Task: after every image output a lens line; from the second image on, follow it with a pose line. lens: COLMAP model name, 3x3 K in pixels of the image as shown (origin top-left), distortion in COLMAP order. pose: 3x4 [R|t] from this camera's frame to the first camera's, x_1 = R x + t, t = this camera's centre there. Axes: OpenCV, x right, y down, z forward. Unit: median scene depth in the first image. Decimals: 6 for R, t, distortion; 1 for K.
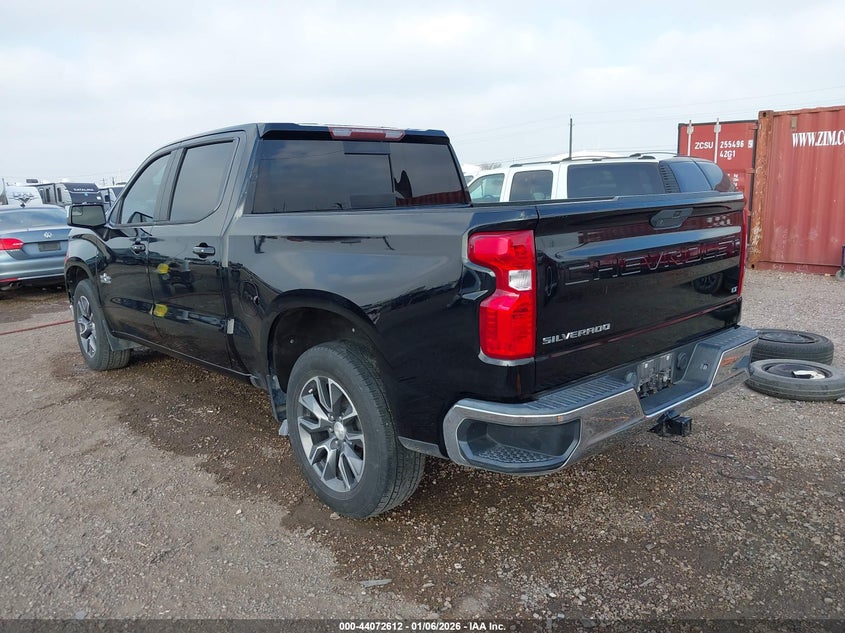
lens RADIAL K [[720.3, 0, 422.5], [0, 720.3, 316.5], [0, 0, 1]] dist [0.007144, -0.000005]
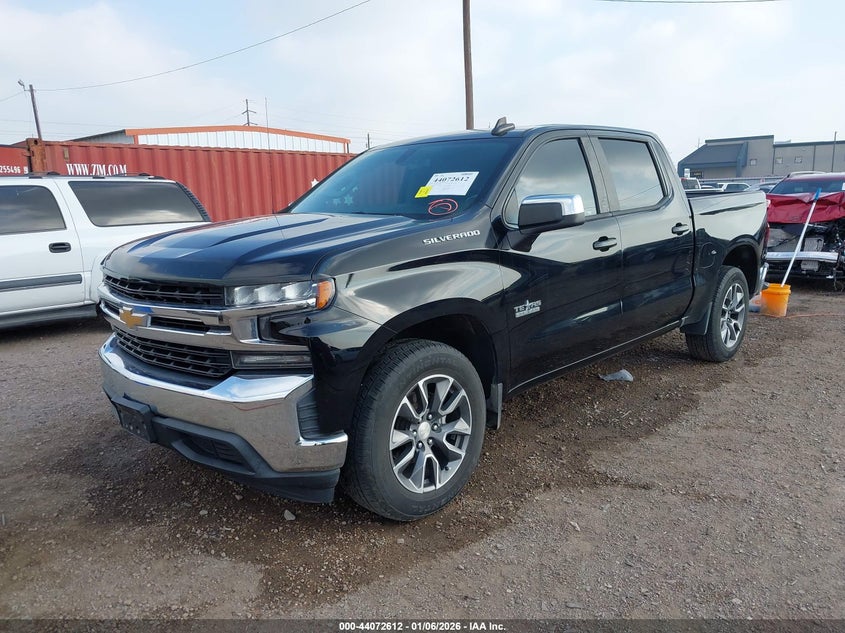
lens RADIAL K [[720.3, 0, 422.5], [0, 720.3, 316.5], [0, 0, 1]] dist [0.007144, -0.000005]
pose [[-0.140106, -0.129615, 0.981616, -1.123666], [0.212985, 0.964242, 0.157720, -0.175598], [-0.966958, 0.231167, -0.107490, 1.221726]]
